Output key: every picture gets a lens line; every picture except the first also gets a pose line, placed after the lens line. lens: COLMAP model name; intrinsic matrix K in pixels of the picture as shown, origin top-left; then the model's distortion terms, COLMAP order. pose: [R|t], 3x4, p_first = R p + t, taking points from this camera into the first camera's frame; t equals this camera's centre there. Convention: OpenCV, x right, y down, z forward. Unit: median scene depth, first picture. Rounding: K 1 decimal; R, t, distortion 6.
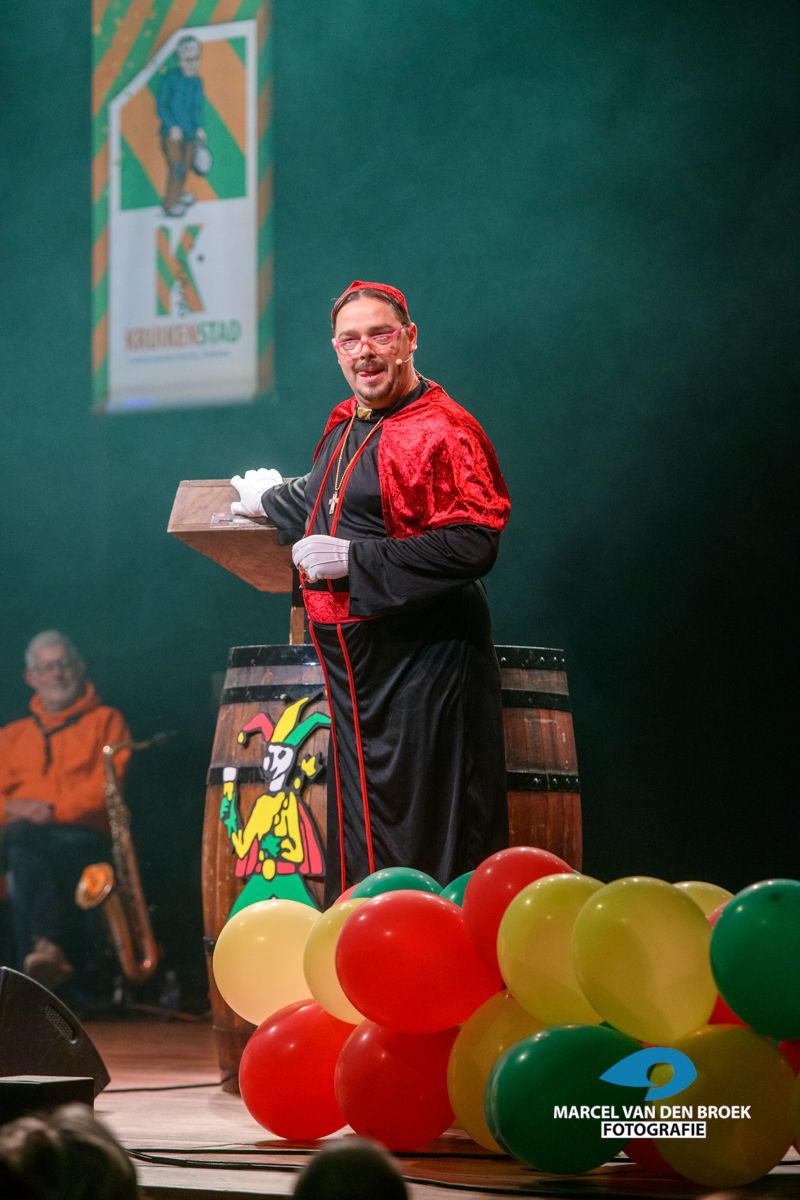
lens RADIAL K [[4489.0, 0, 399.4], [0, 4489.0, 592.9], [0, 0, 1]] dist [0.623851, 0.000000]
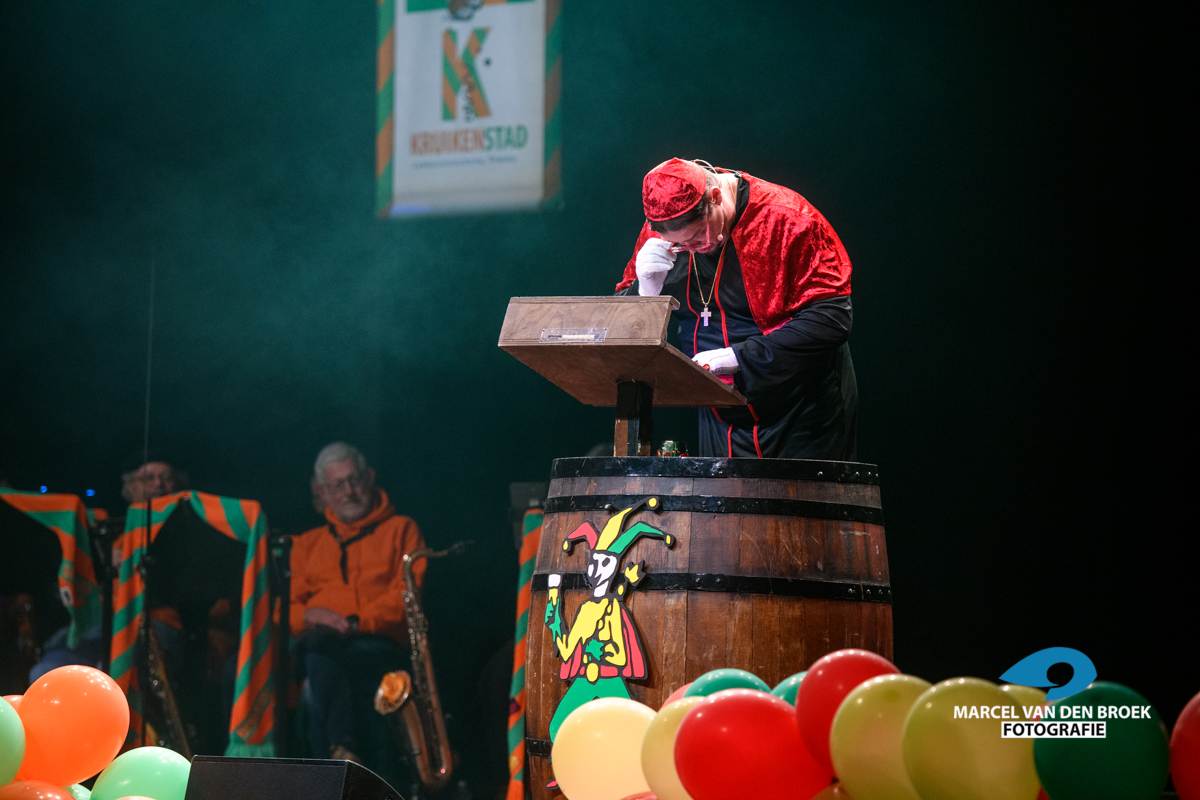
lens RADIAL K [[4814.8, 0, 600.3], [0, 4814.8, 407.7], [0, 0, 1]] dist [0.588775, 0.000000]
pose [[0.999871, 0.012655, -0.009940, -0.016533], [-0.012641, 0.999919, 0.001457, -0.001286], [0.009958, -0.001331, 0.999950, -0.110897]]
